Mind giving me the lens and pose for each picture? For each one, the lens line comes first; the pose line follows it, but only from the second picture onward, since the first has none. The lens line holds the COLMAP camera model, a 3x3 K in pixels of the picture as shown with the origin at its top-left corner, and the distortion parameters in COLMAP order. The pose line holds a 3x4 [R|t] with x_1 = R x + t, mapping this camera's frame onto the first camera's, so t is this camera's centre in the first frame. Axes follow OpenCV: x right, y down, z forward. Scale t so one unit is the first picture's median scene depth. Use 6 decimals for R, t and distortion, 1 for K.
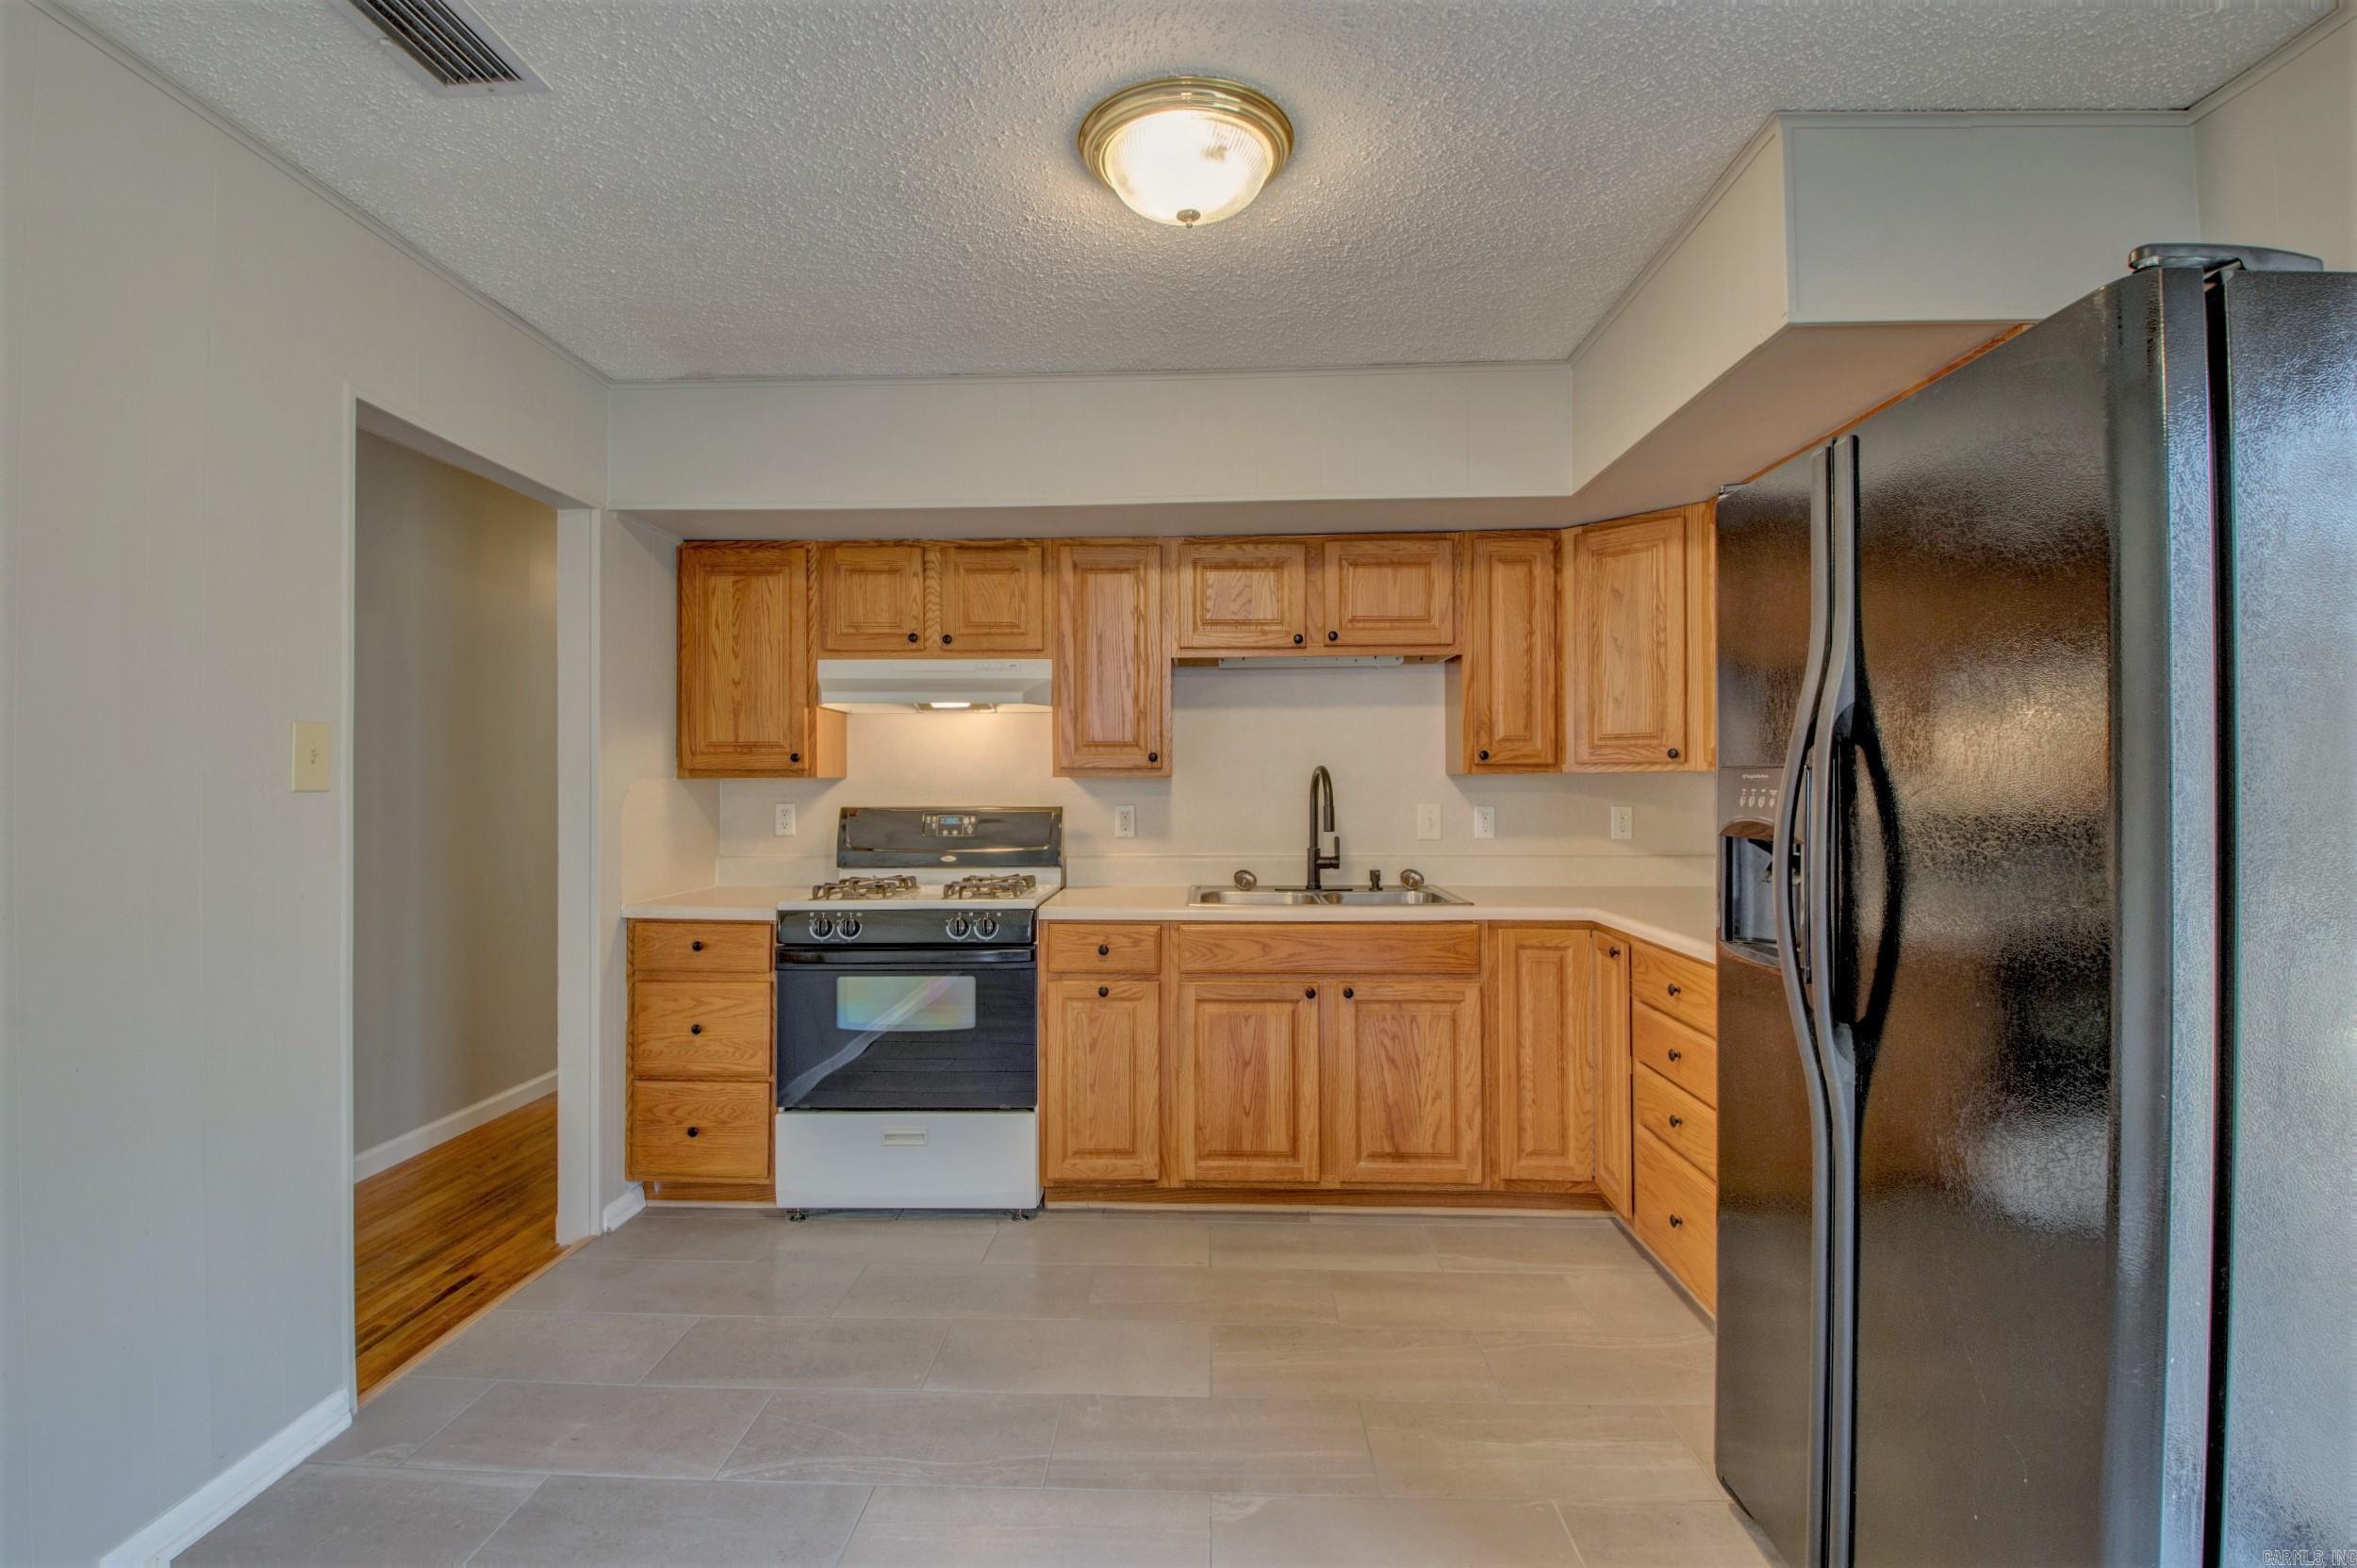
lens RADIAL K [[1089.2, 0, 1168.4], [0, 1089.2, 775.0], [0, 0, 1]] dist [0.025687, -0.035264]
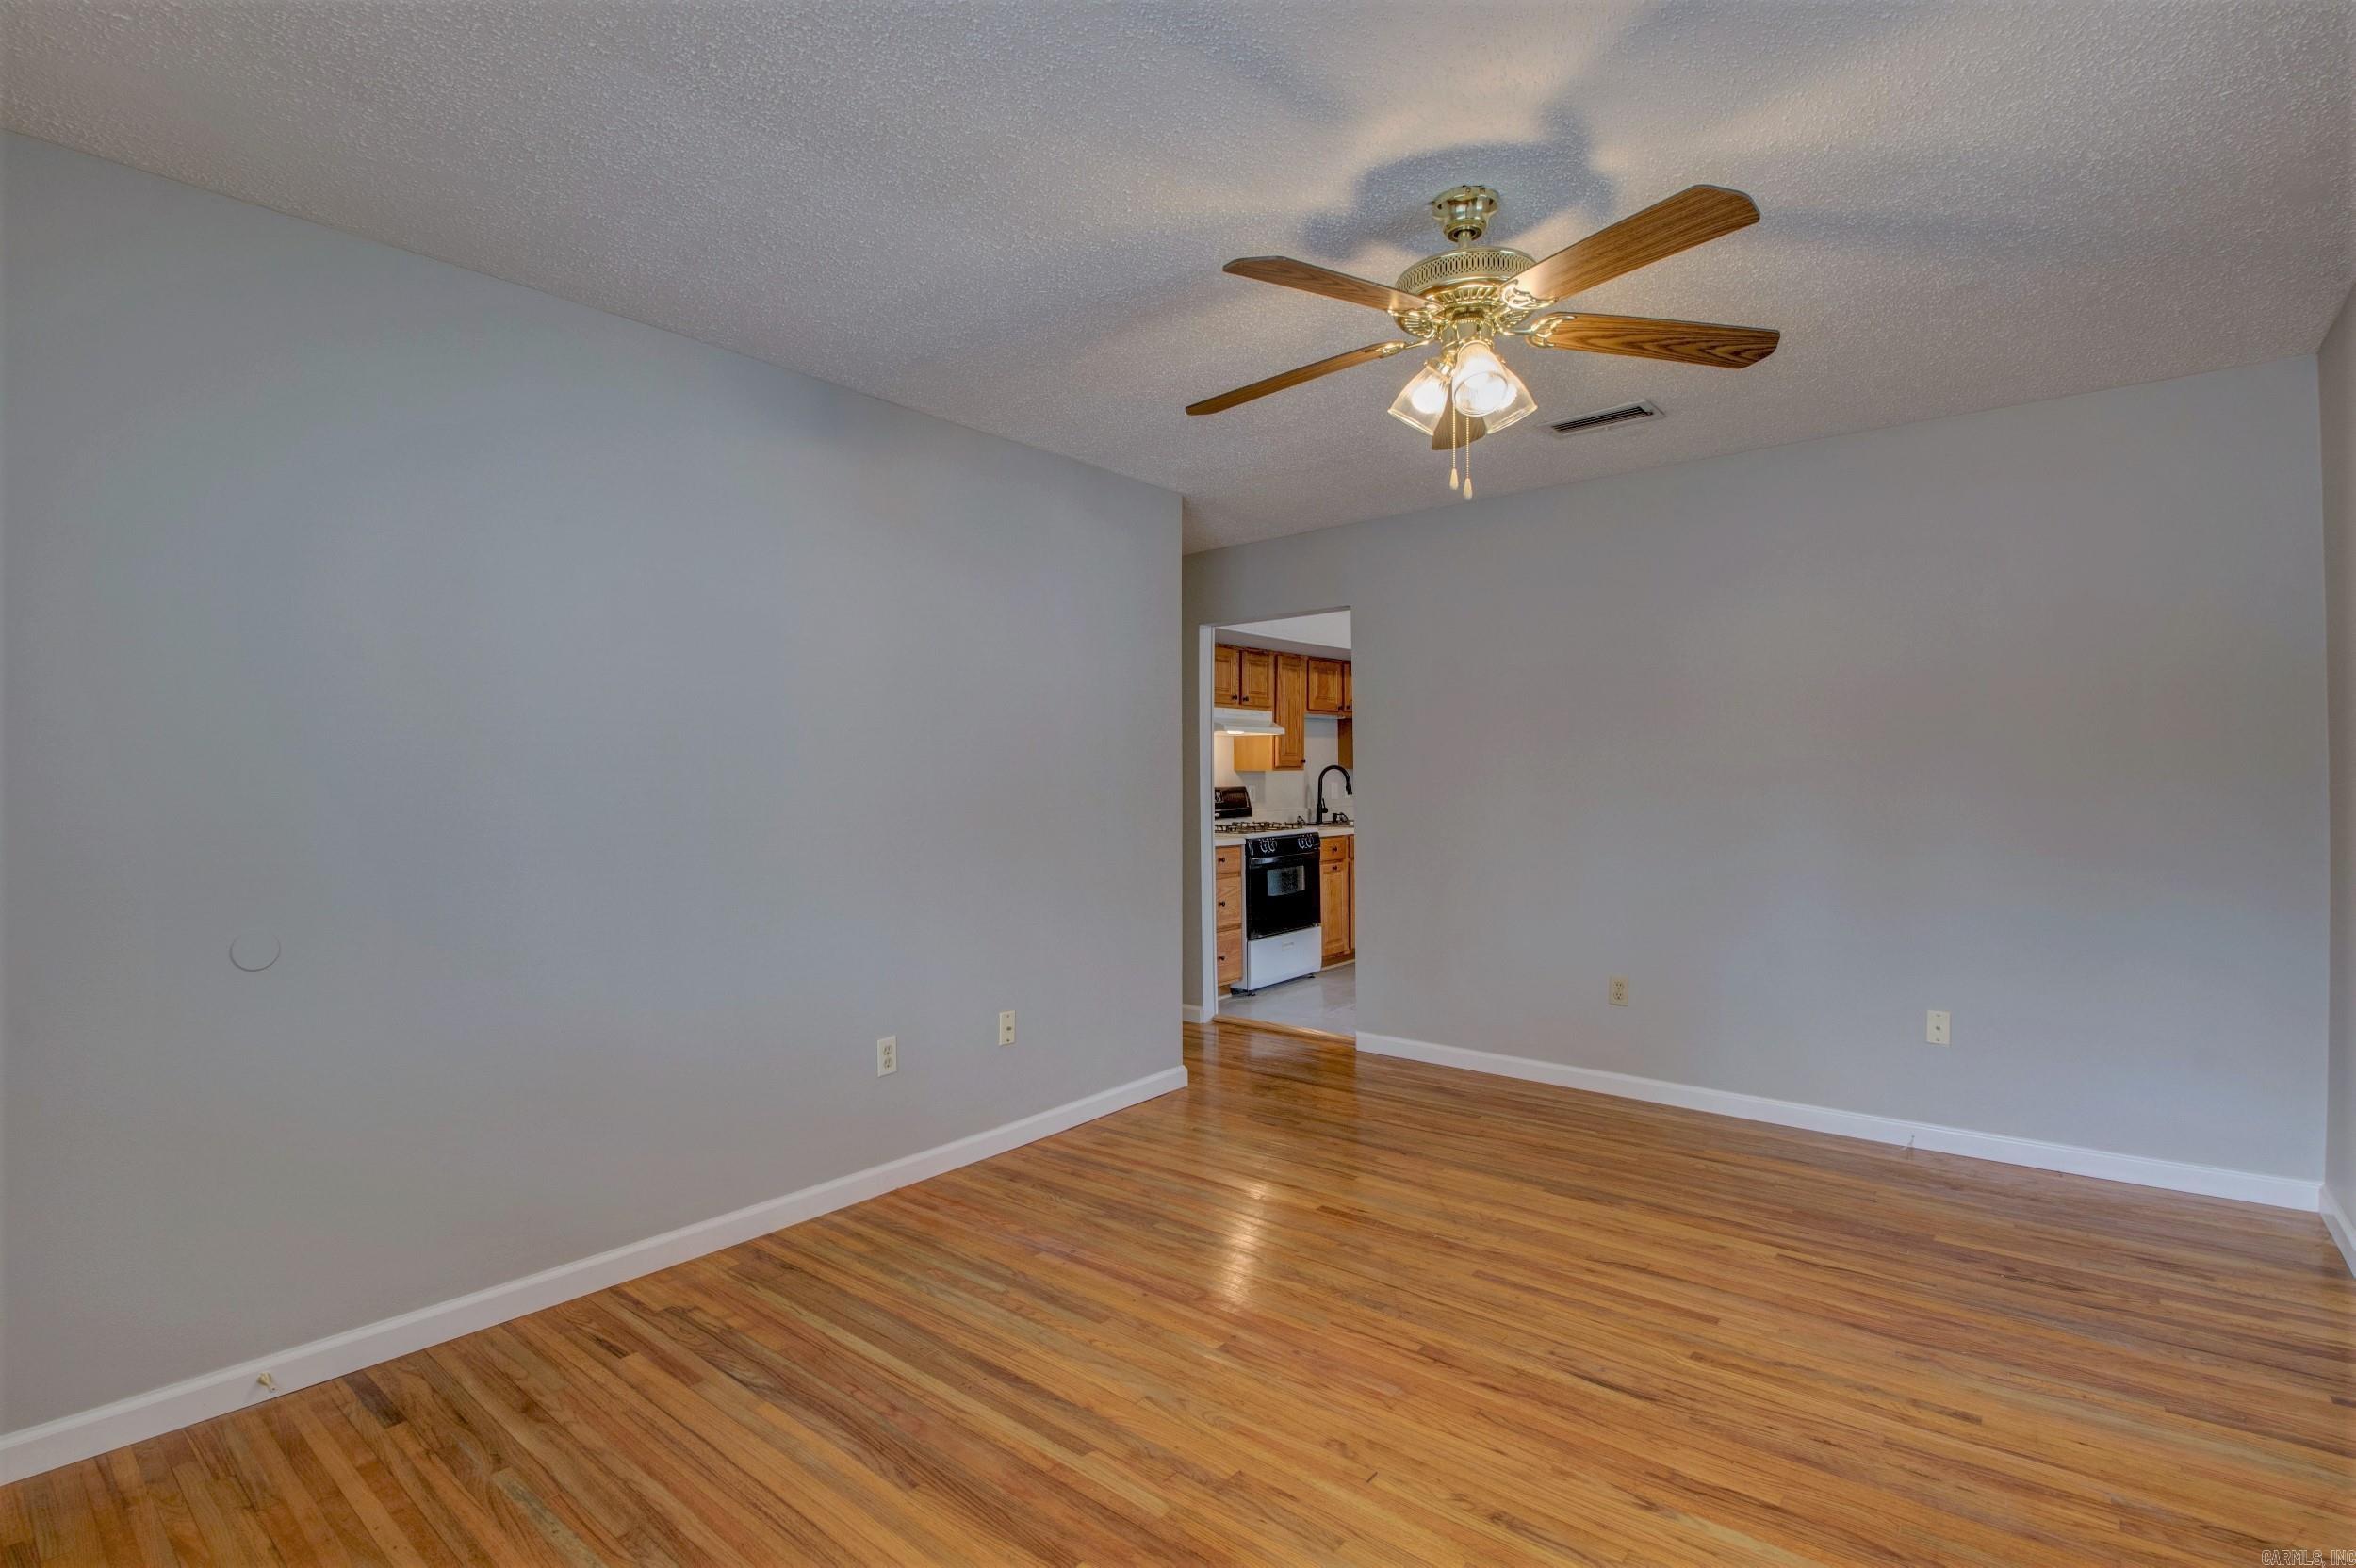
lens RADIAL K [[1091.8, 0, 1182.3], [0, 1091.8, 772.8], [0, 0, 1]] dist [0.024079, -0.036426]
pose [[0.599573, -0.001363, 0.800319, -1.972642], [0.000122, 0.999999, 0.001612, 0.003063], [-0.800320, -0.000869, 0.599572, -0.072736]]
